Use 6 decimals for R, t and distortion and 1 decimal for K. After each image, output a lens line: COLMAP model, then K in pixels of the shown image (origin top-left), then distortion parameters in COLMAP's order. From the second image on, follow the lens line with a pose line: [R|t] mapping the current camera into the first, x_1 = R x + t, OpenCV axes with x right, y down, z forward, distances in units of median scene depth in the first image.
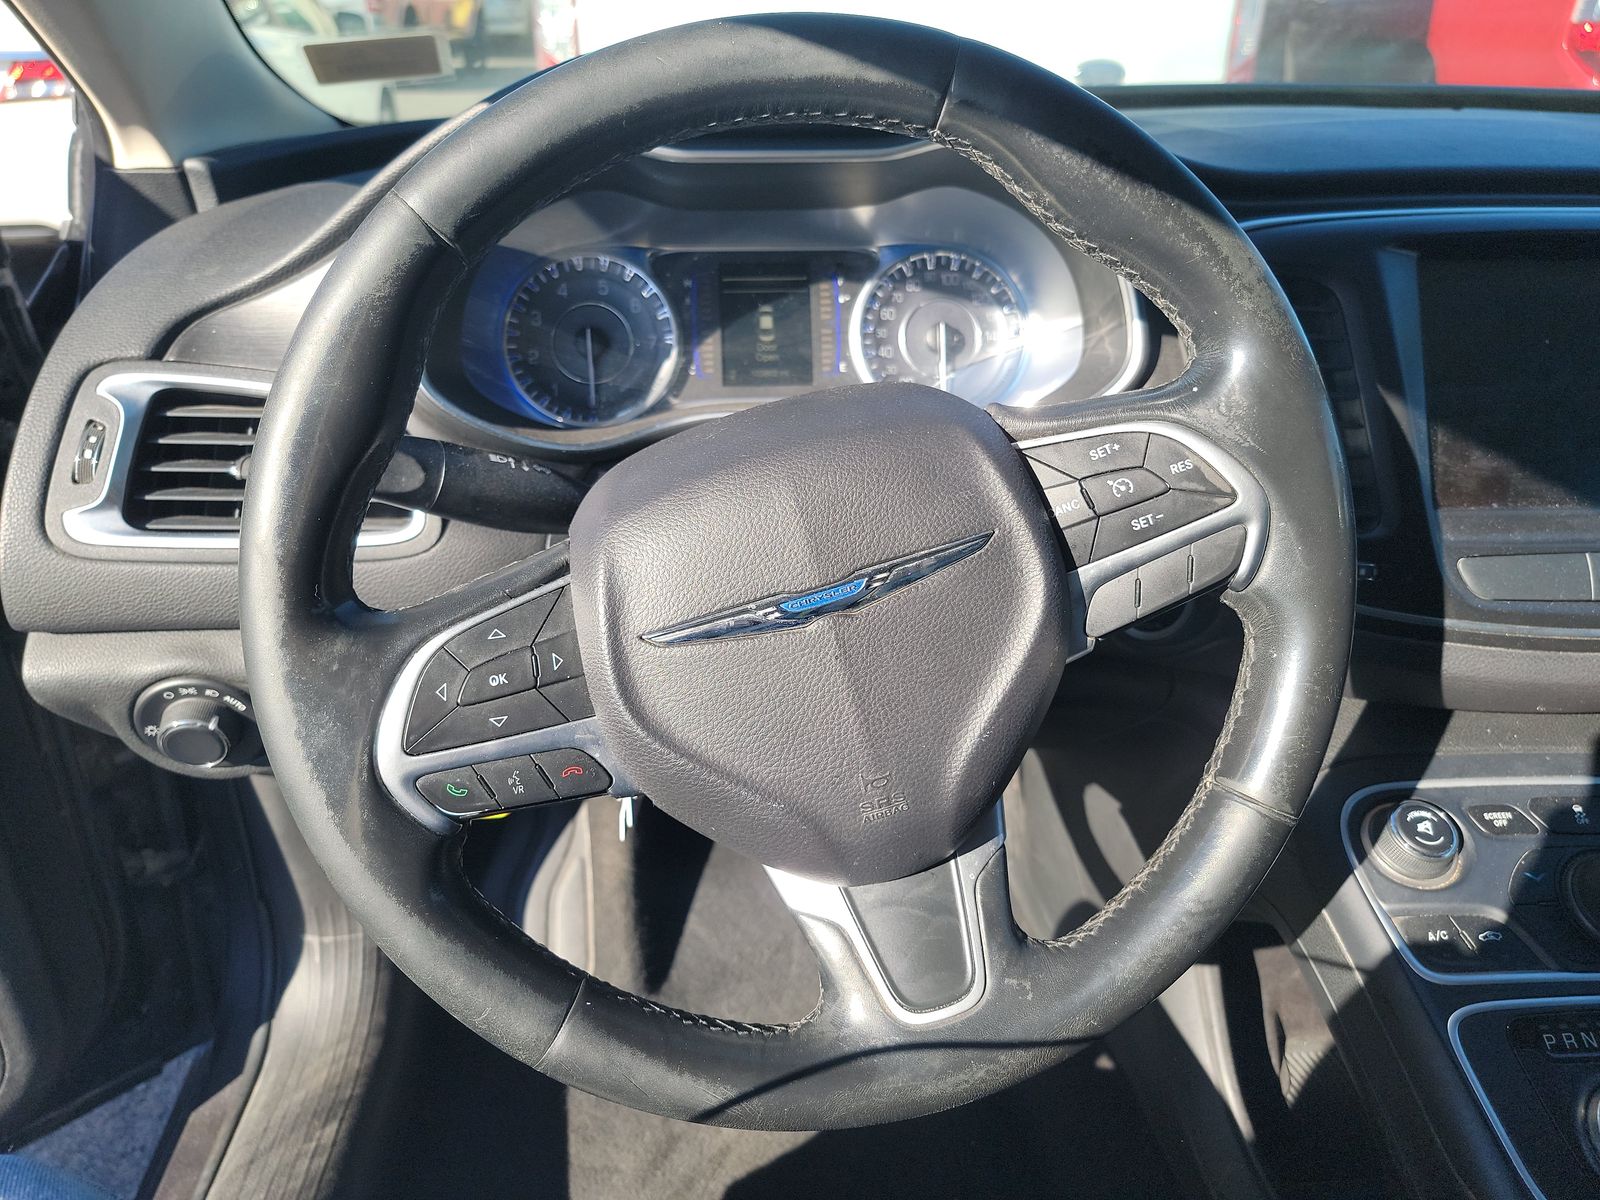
lens RADIAL K [[1131.1, 0, 800.0], [0, 1131.1, 600.0], [0, 0, 1]] dist [0.063155, -0.060061]
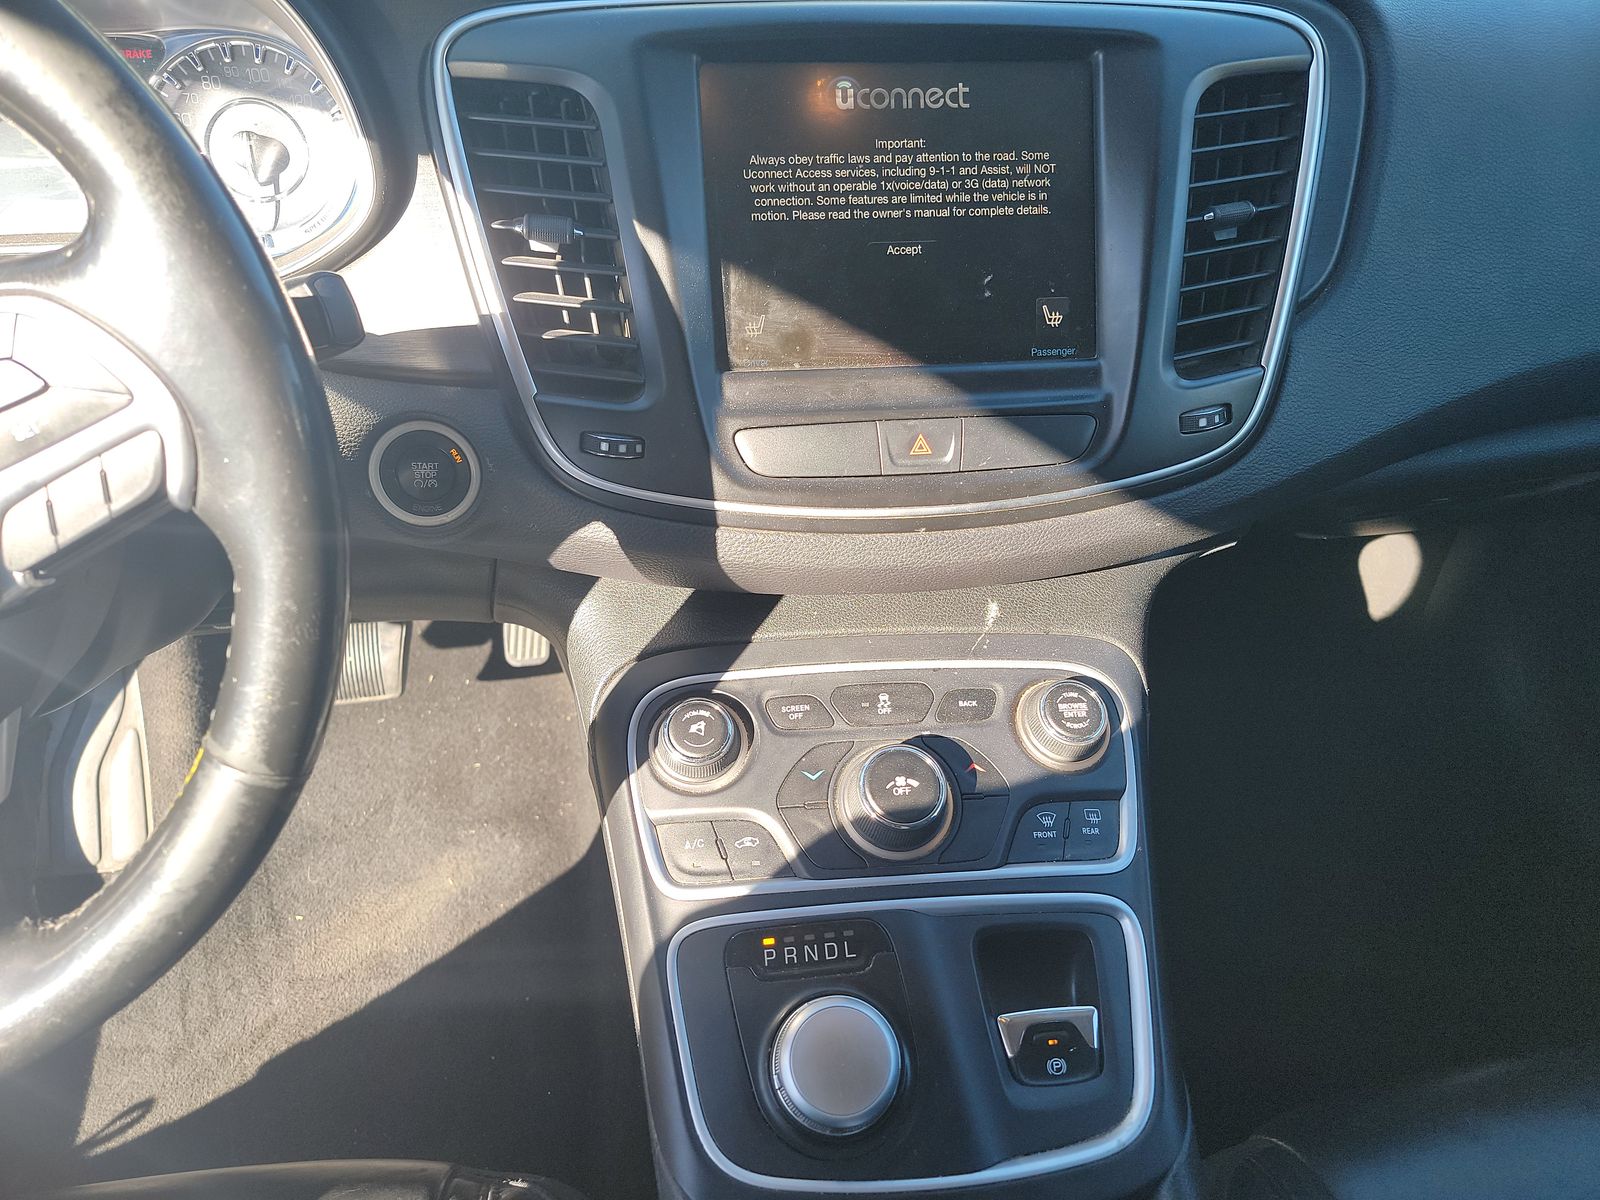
lens RADIAL K [[1131.1, 0, 800.0], [0, 1131.1, 600.0], [0, 0, 1]] dist [0.063155, -0.060061]
pose [[0.996948, -0.031075, 0.071616, 0.536525], [0.018182, 0.984559, 0.174104, -0.056480], [-0.075920, -0.172271, 0.982120, 0.114517]]
